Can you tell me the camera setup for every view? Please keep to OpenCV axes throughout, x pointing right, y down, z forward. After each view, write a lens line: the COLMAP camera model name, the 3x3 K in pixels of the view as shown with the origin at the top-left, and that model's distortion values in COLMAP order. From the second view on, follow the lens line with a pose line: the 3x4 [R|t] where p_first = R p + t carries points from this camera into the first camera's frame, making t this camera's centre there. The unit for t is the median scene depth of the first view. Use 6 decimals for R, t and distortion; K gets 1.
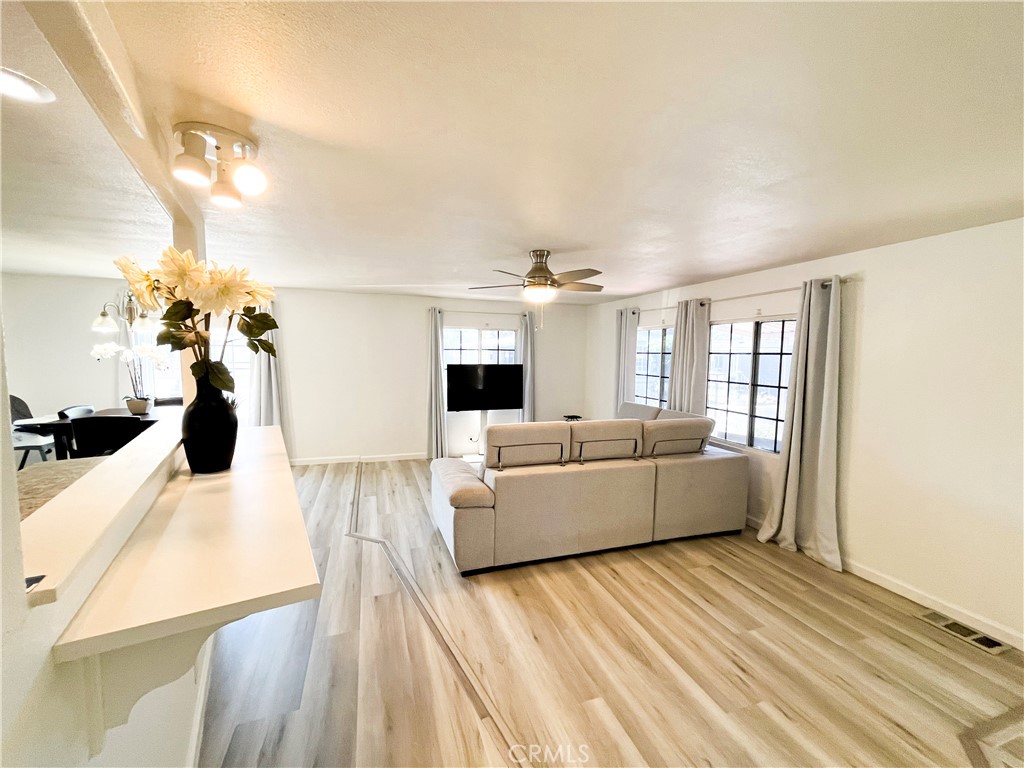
lens RADIAL K [[412.4, 0, 507.7], [0, 412.4, 386.4], [0, 0, 1]] dist [-0.002063, -0.000057]
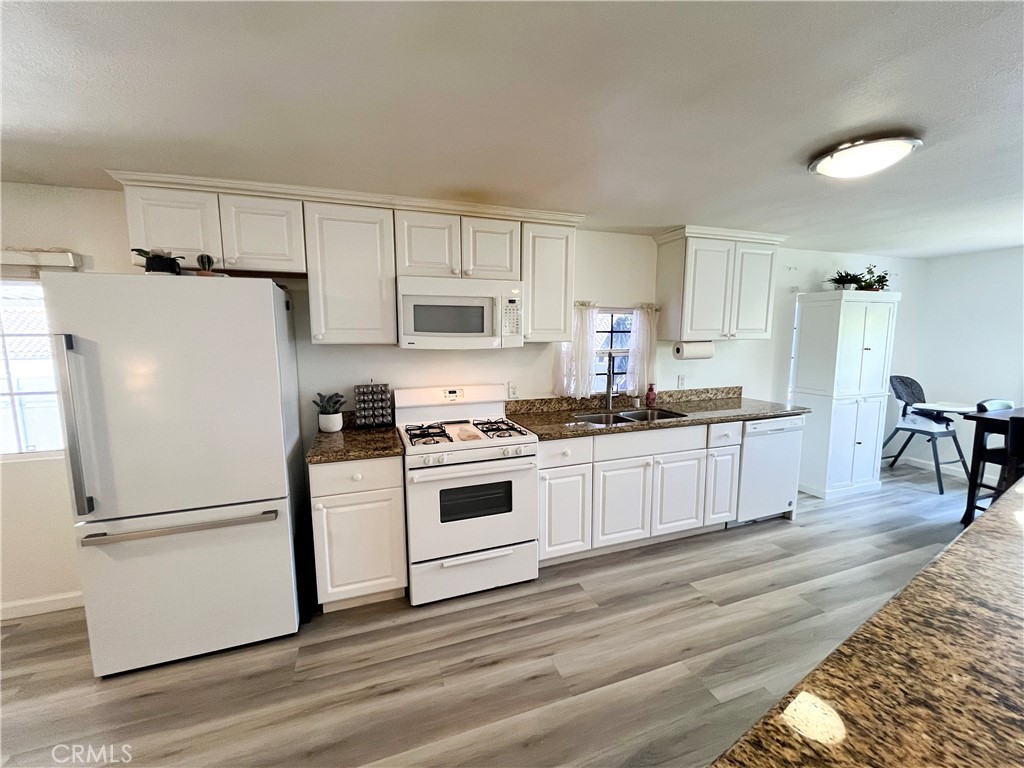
lens RADIAL K [[412.4, 0, 507.7], [0, 412.4, 386.4], [0, 0, 1]] dist [-0.002063, -0.000057]
pose [[0.017414, 0.118922, -0.992751, -0.218907], [-0.079838, 0.989896, 0.117180, 0.002310], [0.996656, 0.077219, 0.026733, -0.047086]]
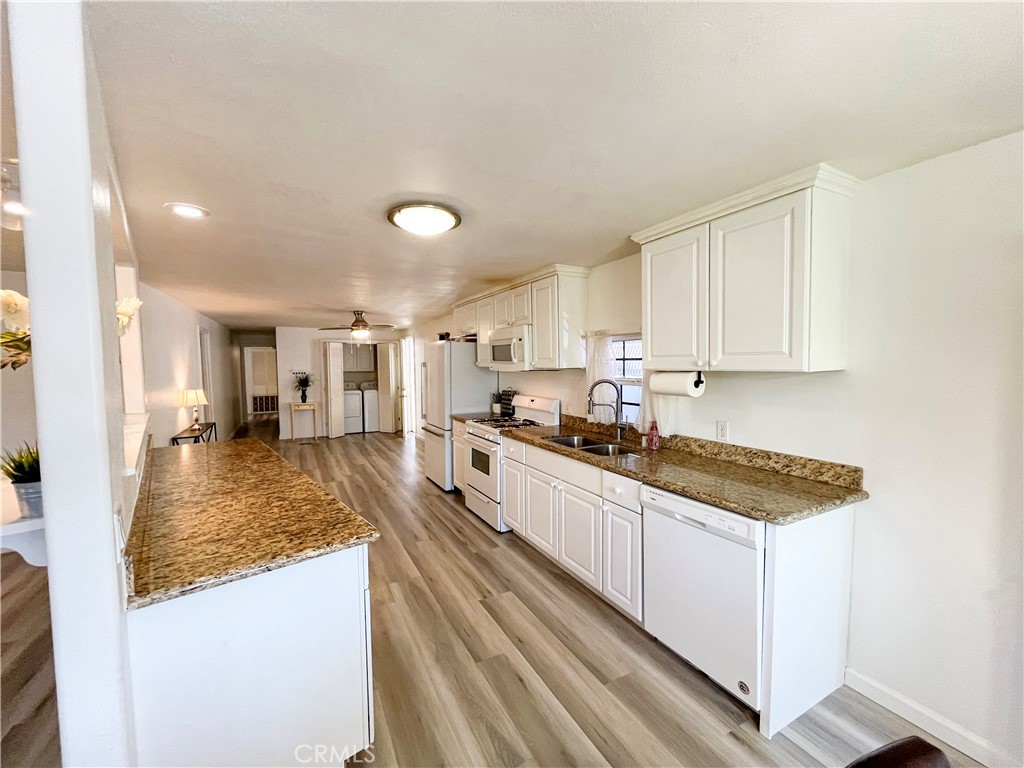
lens RADIAL K [[412.4, 0, 507.7], [0, 412.4, 386.4], [0, 0, 1]] dist [-0.002063, -0.000057]
pose [[-0.986690, 0.012090, -0.162162, -0.731299], [-0.010899, 0.990073, 0.140132, -0.086772], [0.162247, 0.140034, -0.976763, 0.967543]]
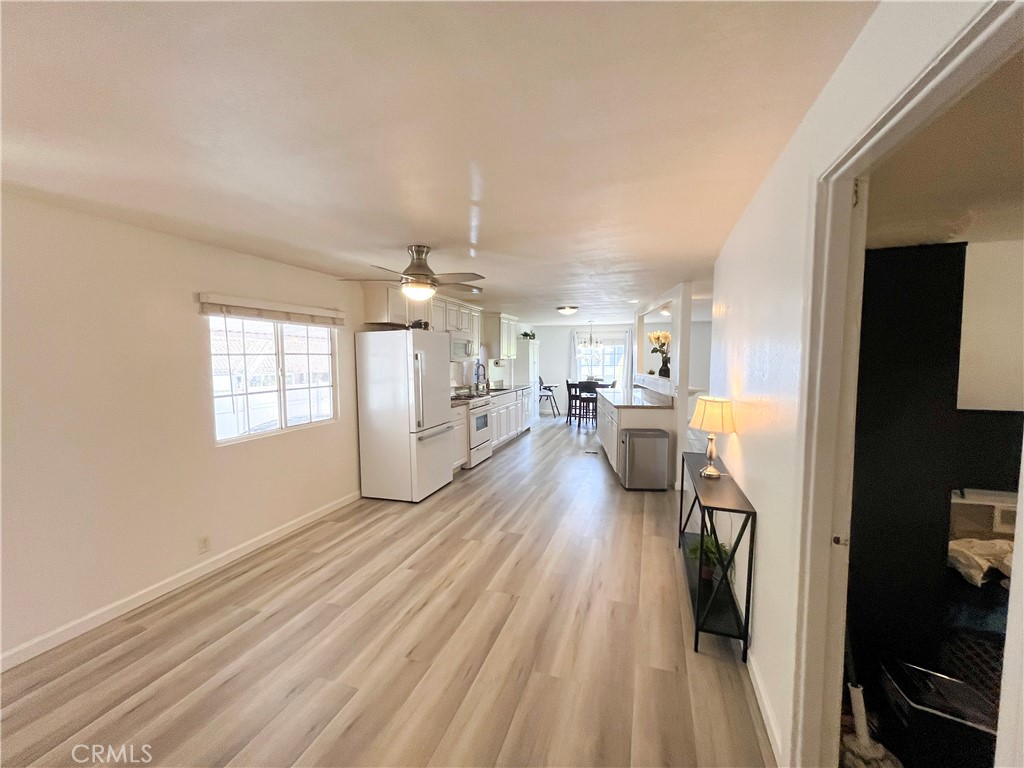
lens RADIAL K [[412.4, 0, 507.7], [0, 412.4, 386.4], [0, 0, 1]] dist [-0.002063, -0.000057]
pose [[0.792324, 0.030439, -0.609341, 0.205141], [-0.040831, 0.999161, -0.003180, 0.120332], [0.608733, 0.027400, 0.792902, -1.262524]]
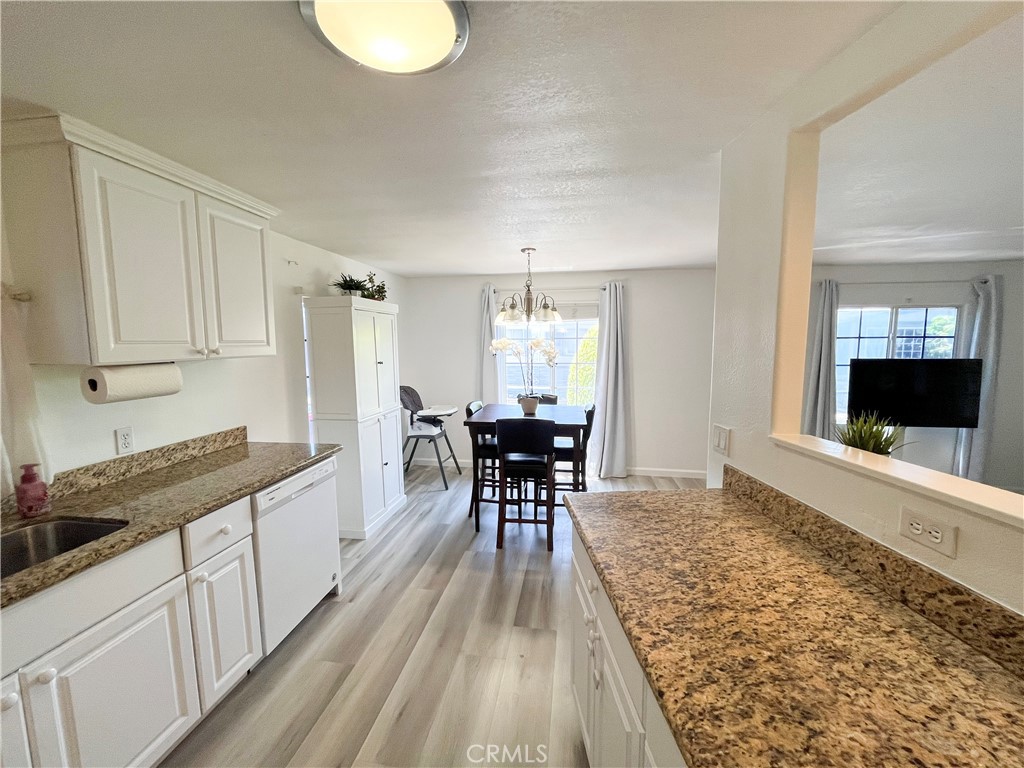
lens RADIAL K [[412.4, 0, 507.7], [0, 412.4, 386.4], [0, 0, 1]] dist [-0.002063, -0.000057]
pose [[0.884473, 0.033075, -0.465417, -0.521536], [-0.022780, 0.999356, 0.027729, -0.019452], [0.466035, -0.013924, 0.884657, 0.157115]]
